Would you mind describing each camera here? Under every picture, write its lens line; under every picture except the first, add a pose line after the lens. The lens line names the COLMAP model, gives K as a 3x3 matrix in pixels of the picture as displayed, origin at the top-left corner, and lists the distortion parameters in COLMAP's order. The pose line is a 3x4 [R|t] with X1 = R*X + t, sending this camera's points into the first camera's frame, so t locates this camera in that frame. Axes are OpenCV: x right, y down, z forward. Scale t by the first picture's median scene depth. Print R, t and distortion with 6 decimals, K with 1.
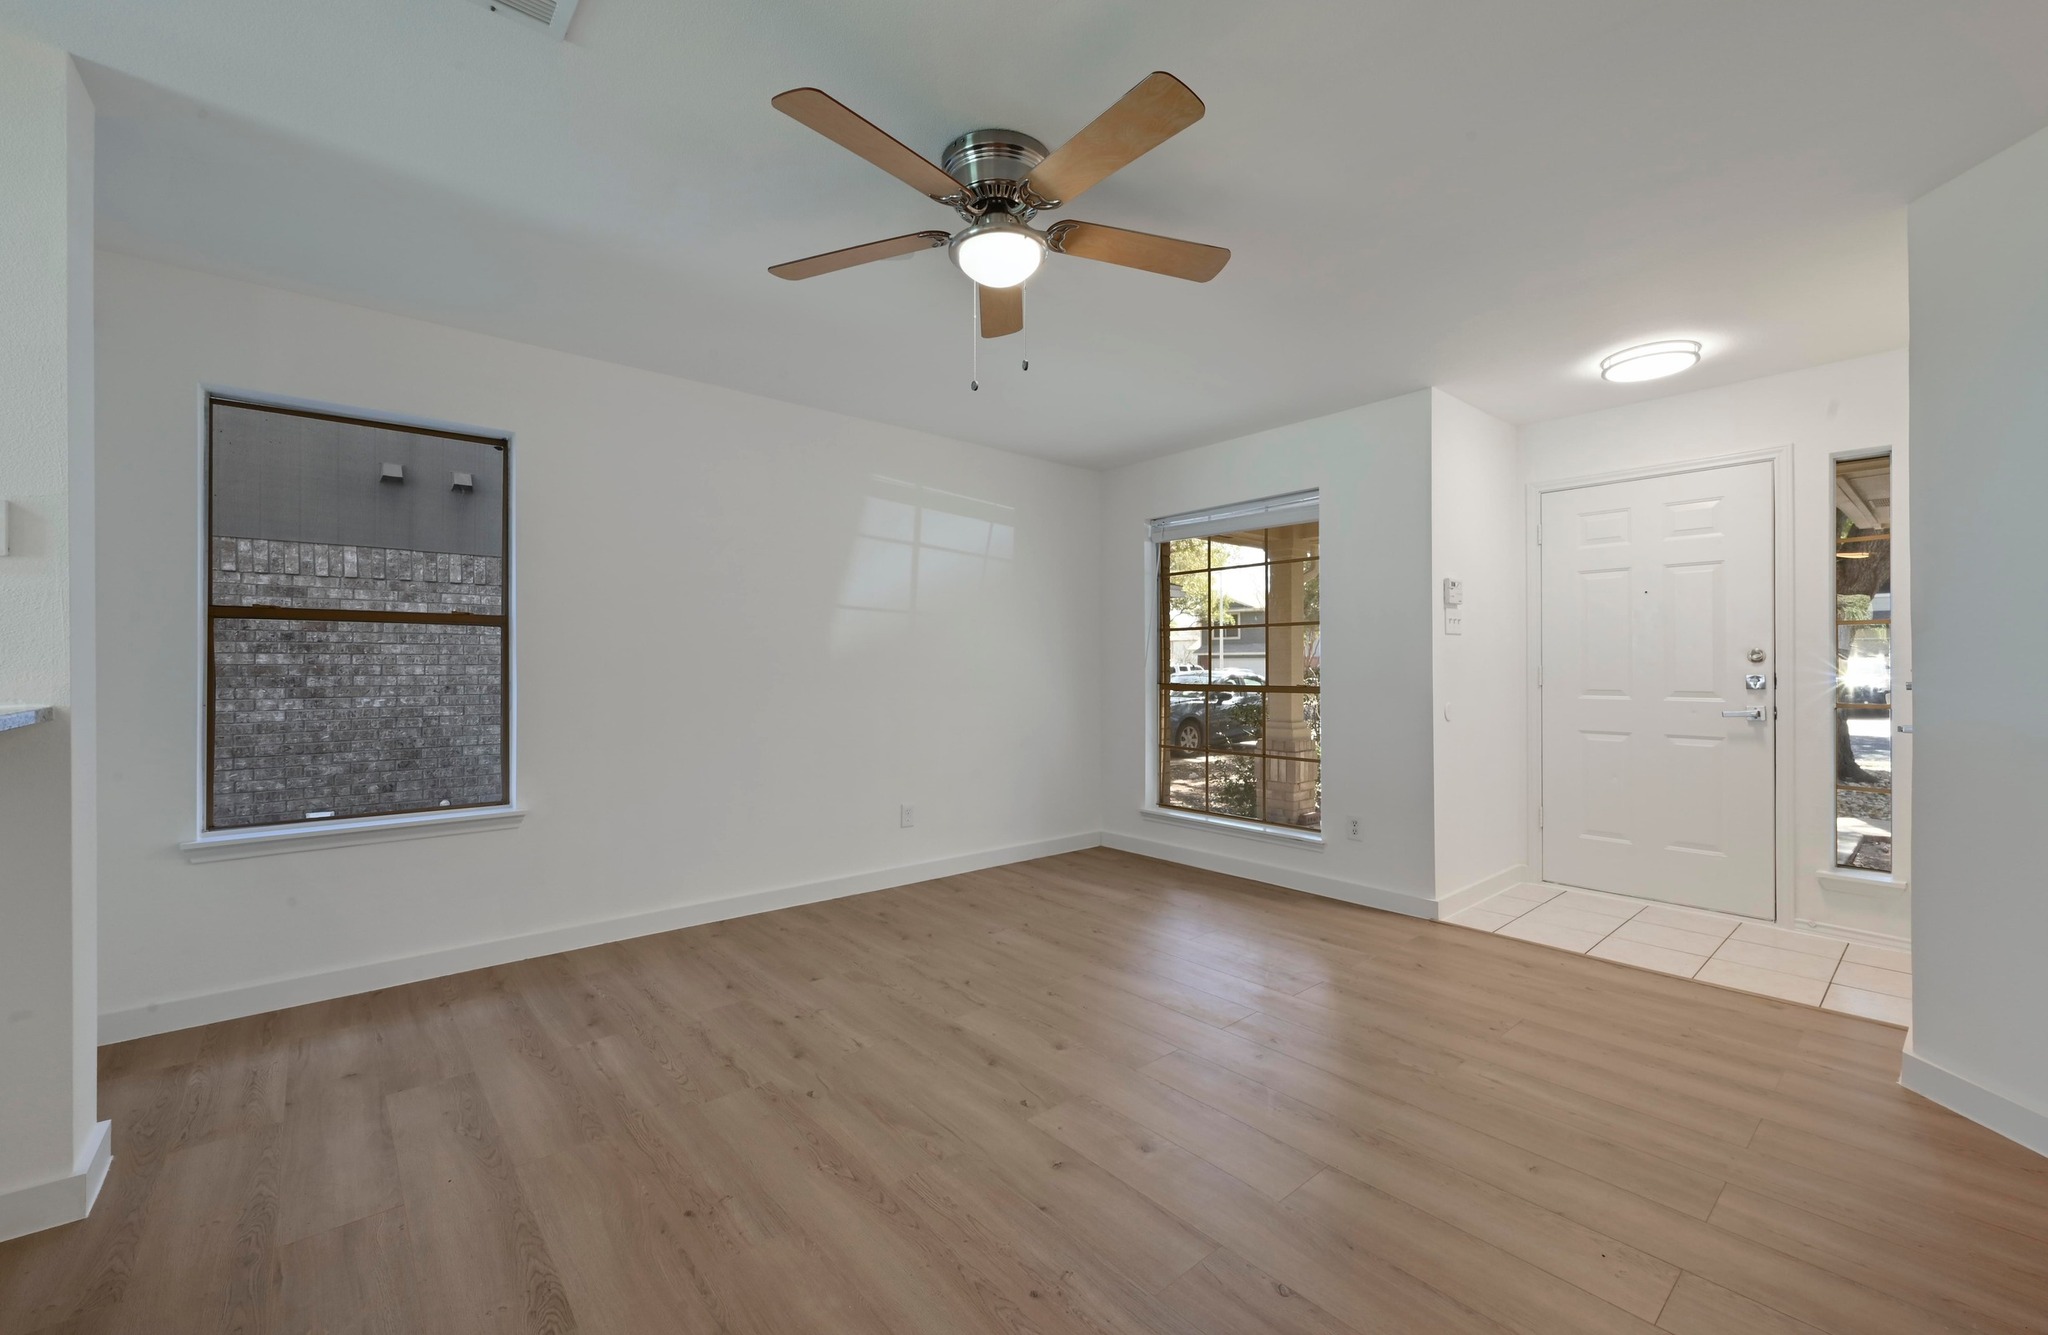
lens RADIAL K [[826.0, 0, 1032.7], [0, 826.0, 660.7], [0, 0, 1]] dist [0.002281, 0.000195]
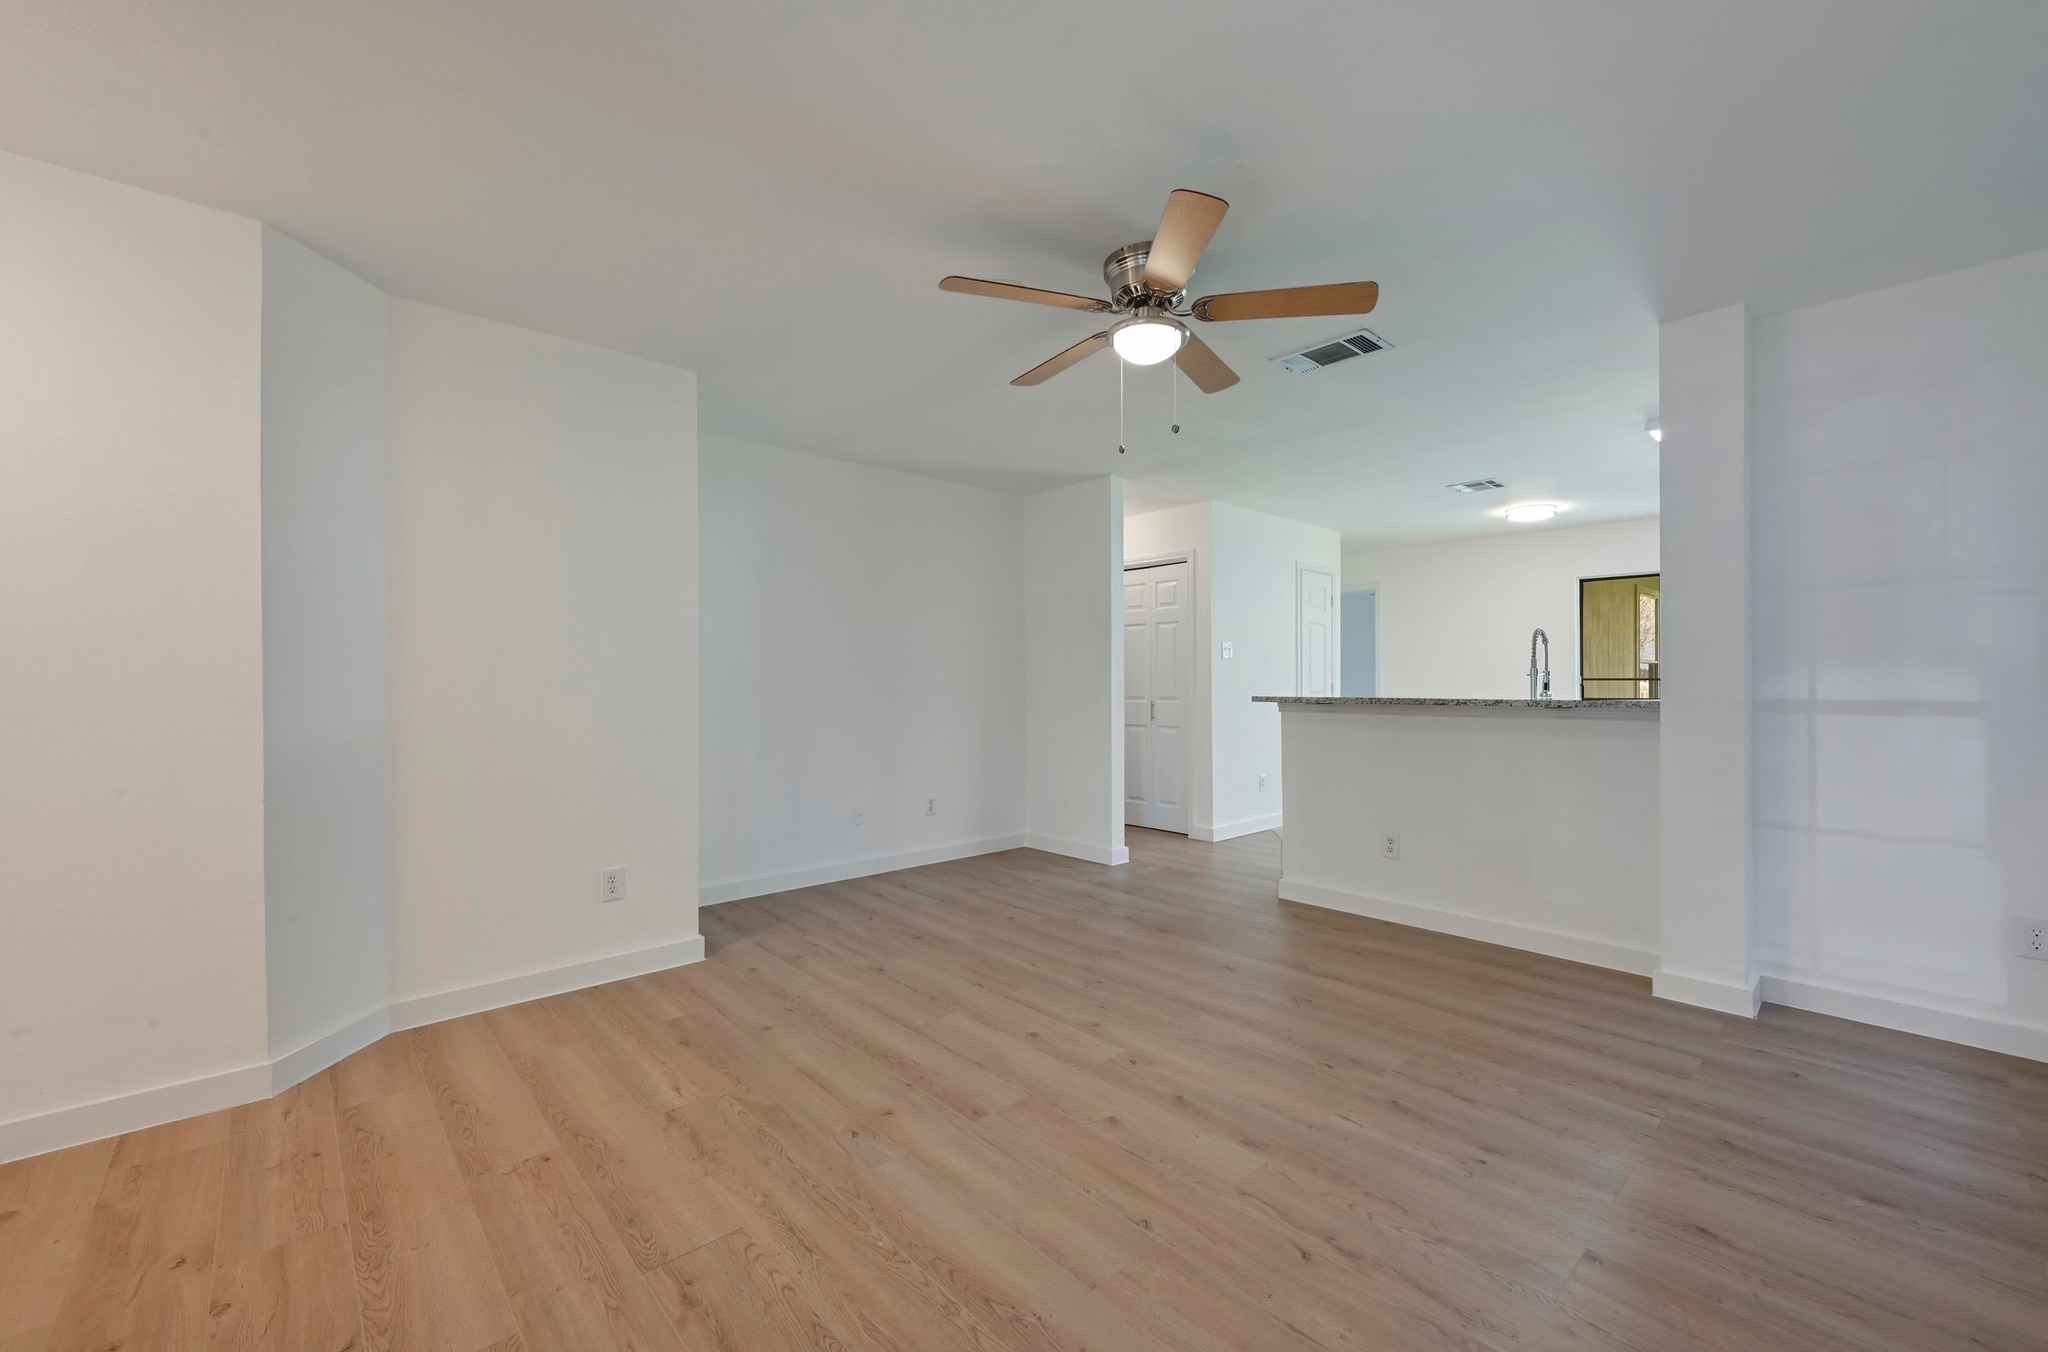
lens RADIAL K [[827.2, 0, 1029.3], [0, 827.2, 683.8], [0, 0, 1]] dist [0.010634, -0.001167]
pose [[-0.999697, 0.004059, -0.024259, 0.145964], [0.004247, 0.999961, -0.007708, 0.019522], [0.024227, -0.007809, -0.999676, 1.974032]]
